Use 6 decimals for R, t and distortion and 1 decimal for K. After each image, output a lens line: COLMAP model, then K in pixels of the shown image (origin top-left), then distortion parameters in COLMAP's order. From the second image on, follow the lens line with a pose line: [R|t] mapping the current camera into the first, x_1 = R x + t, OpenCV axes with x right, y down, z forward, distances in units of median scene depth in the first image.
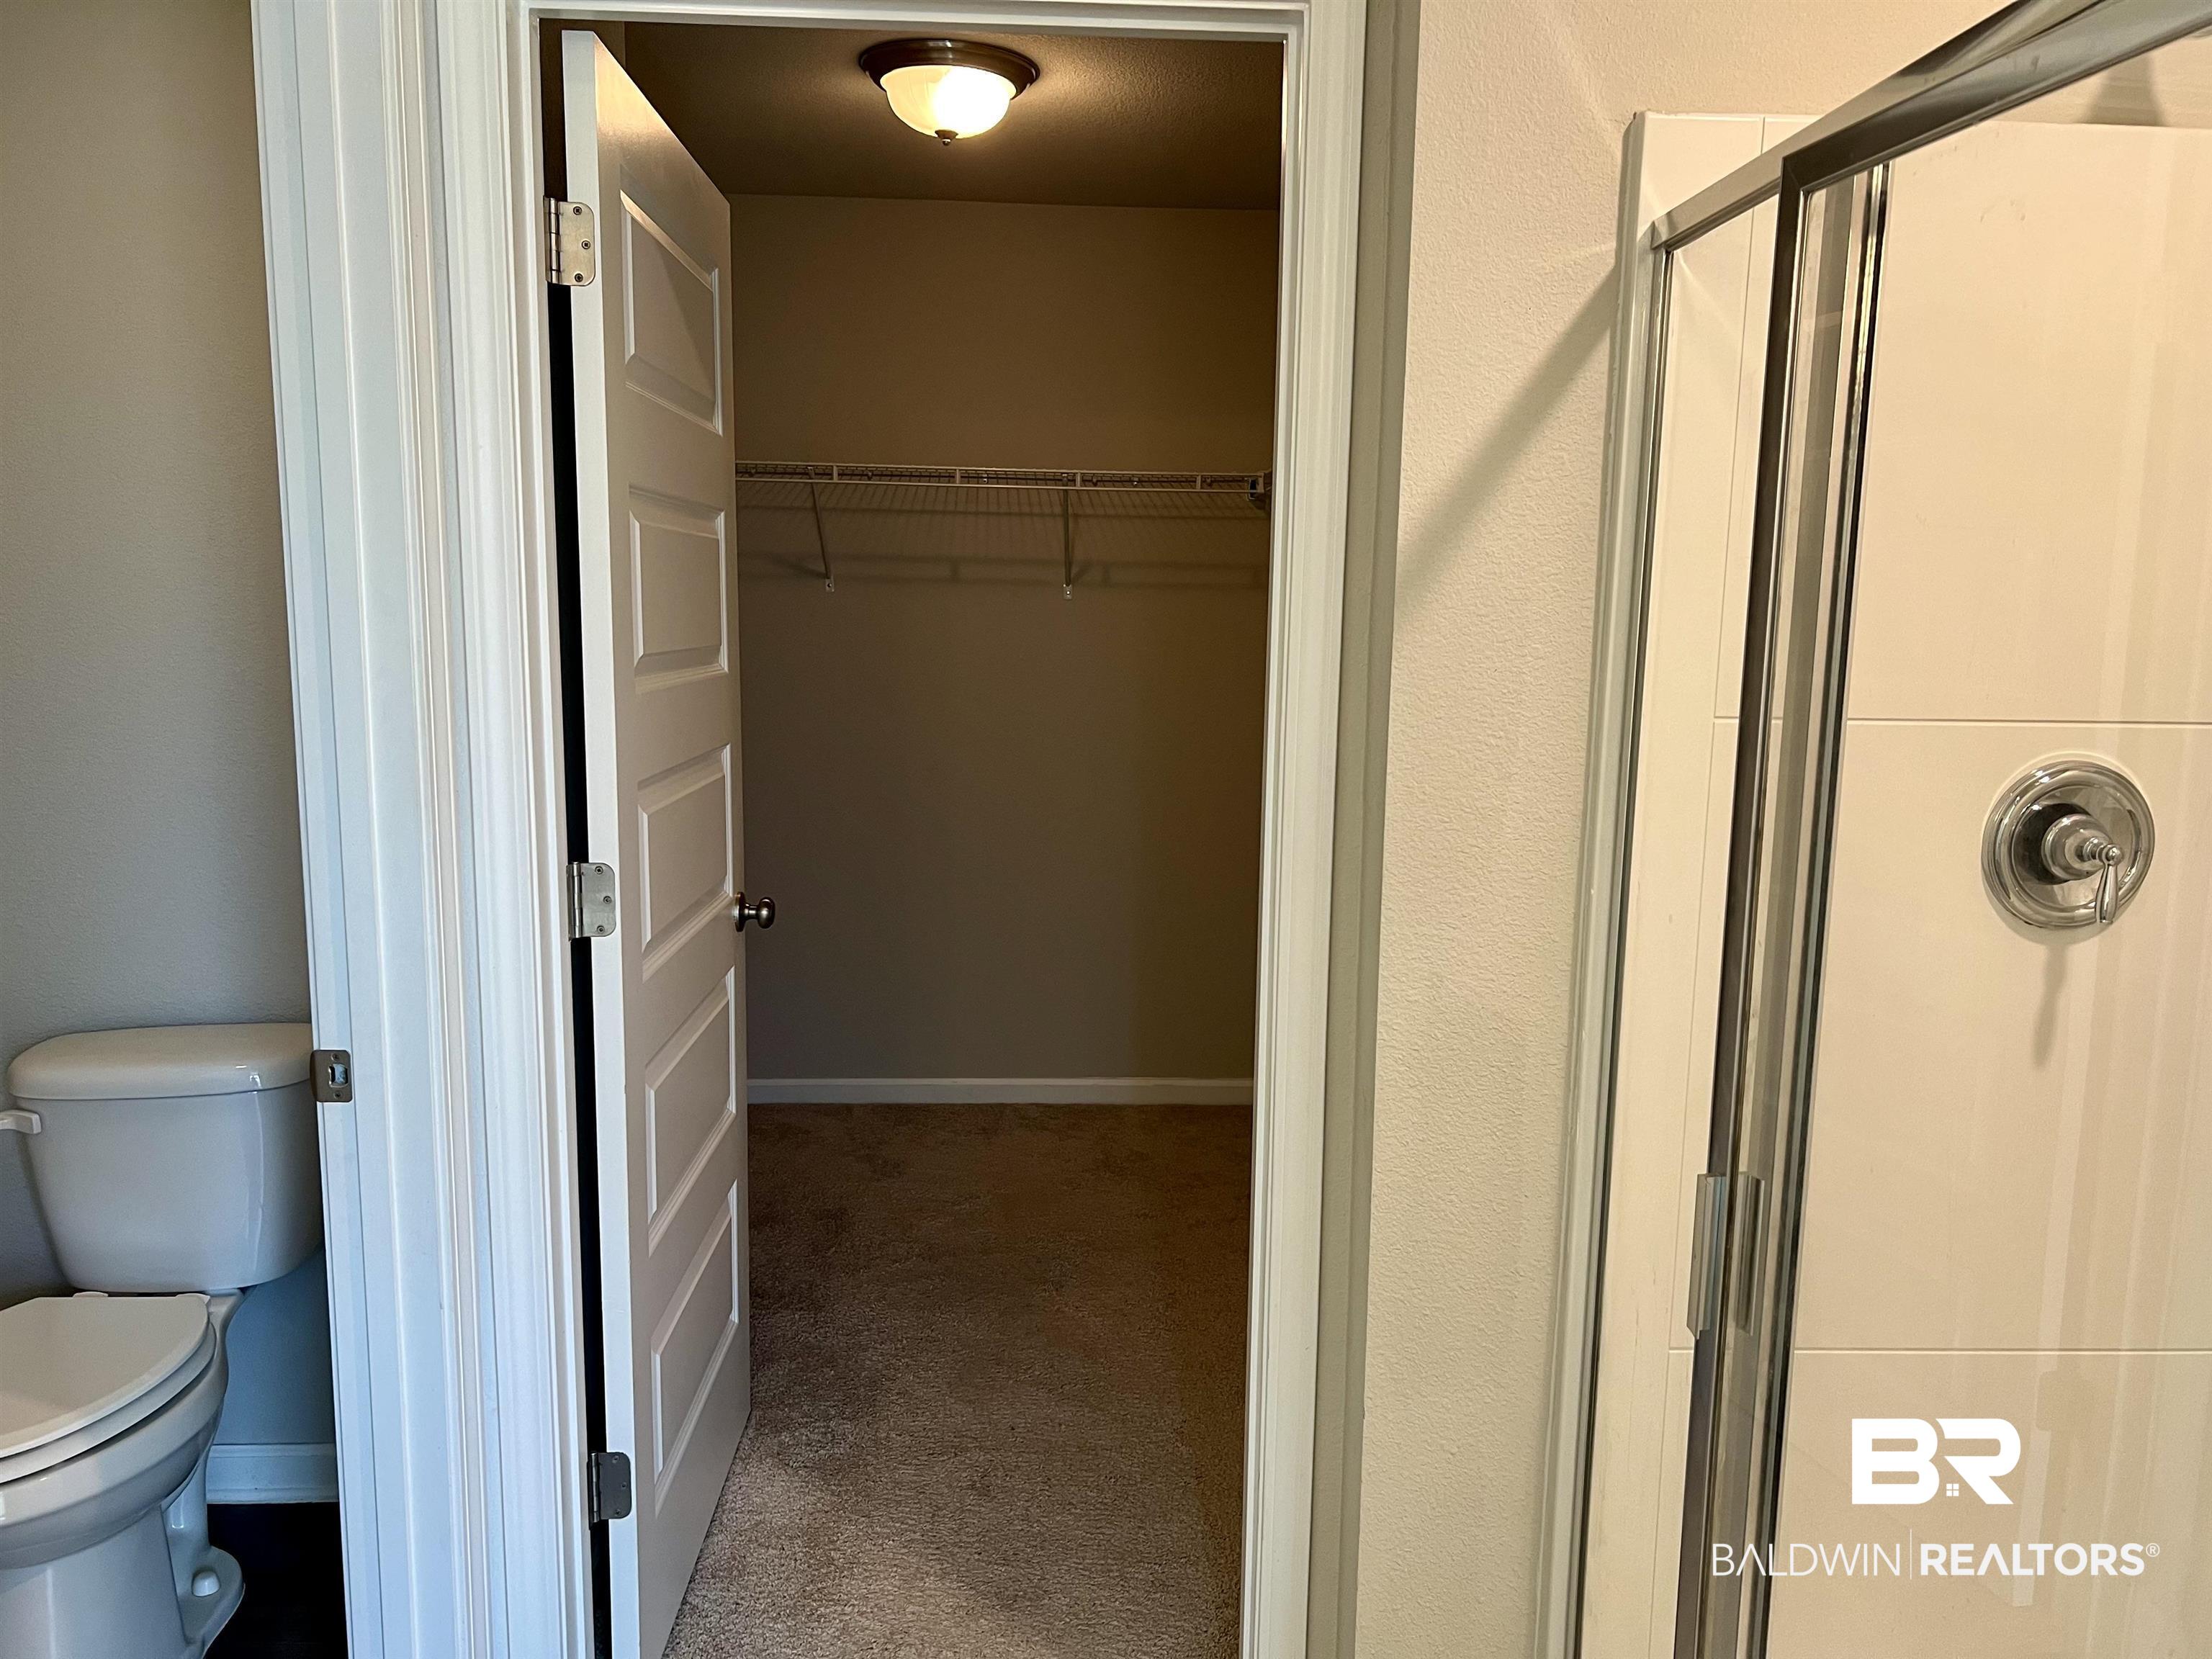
lens RADIAL K [[1664.5, 0, 1115.3], [0, 1664.5, 850.7], [0, 0, 1]] dist [0.043498, -0.053553]
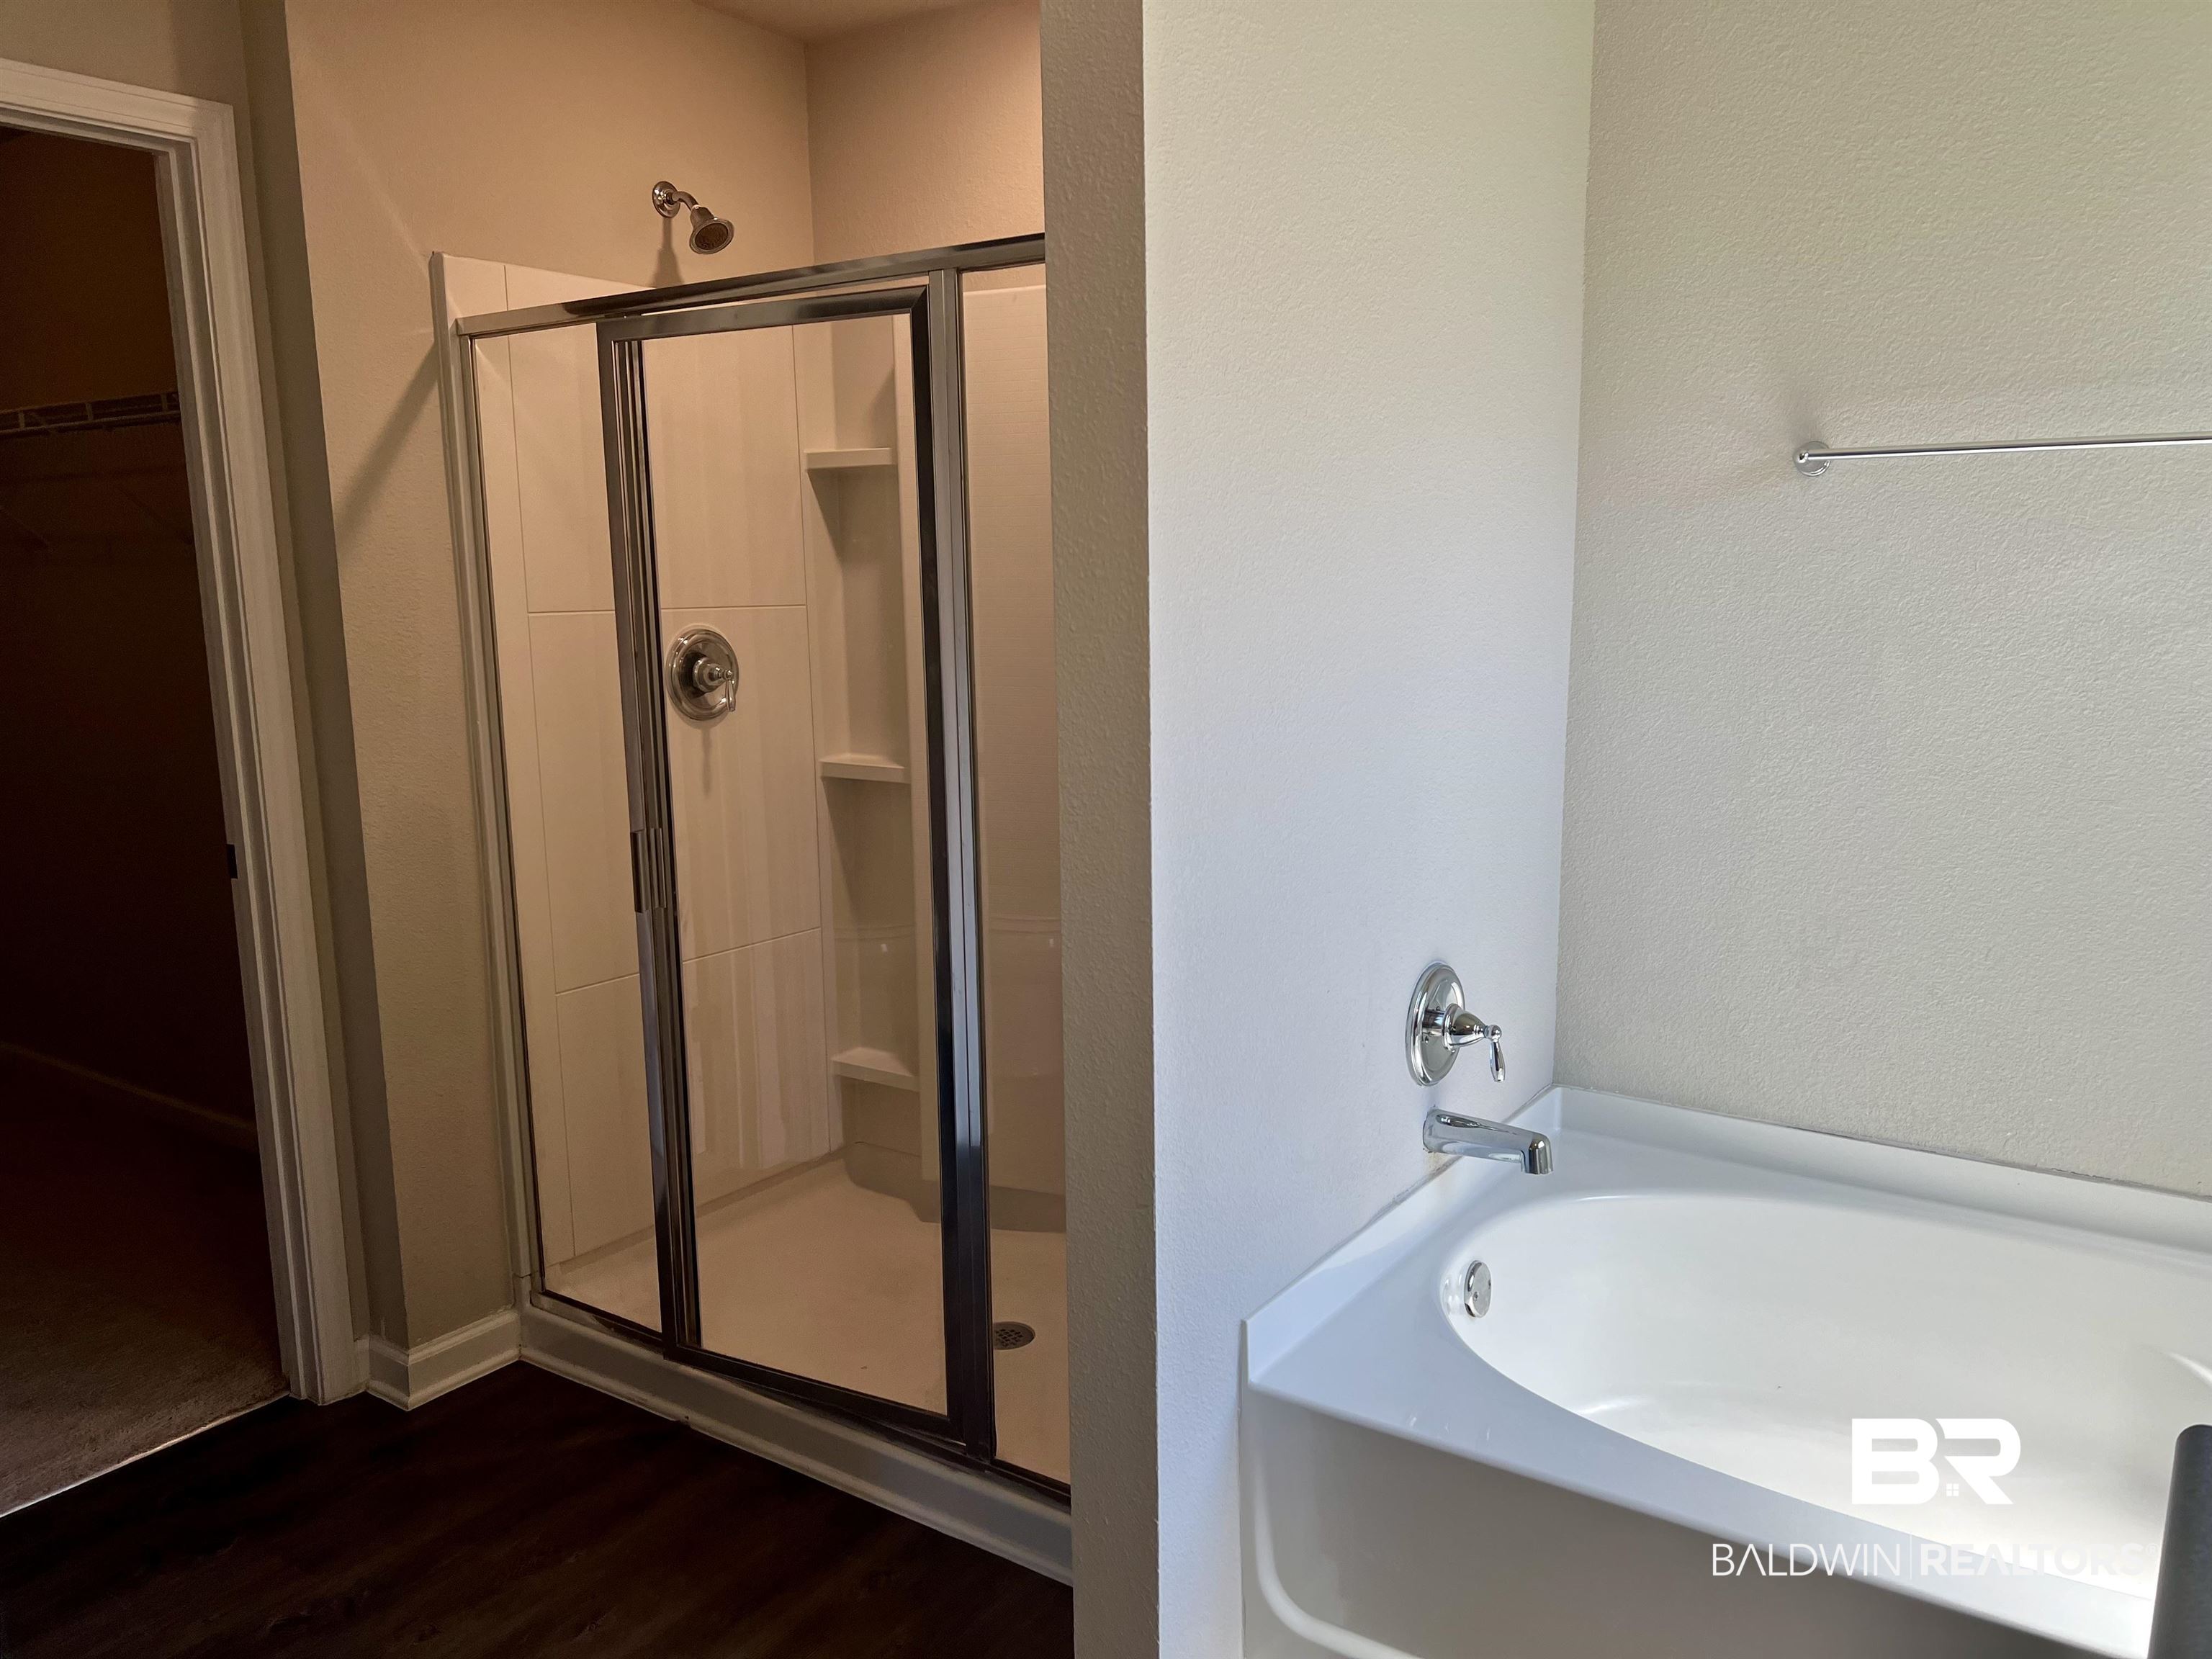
lens RADIAL K [[1664.5, 0, 1111.2], [0, 1664.5, 828.3], [0, 0, 1]] dist [0.043498, -0.053553]
pose [[0.602407, -0.149541, 0.784055, -0.653110], [0.141925, 0.986708, 0.079149, 0.085073], [-0.785470, 0.063597, 0.615624, -0.497938]]
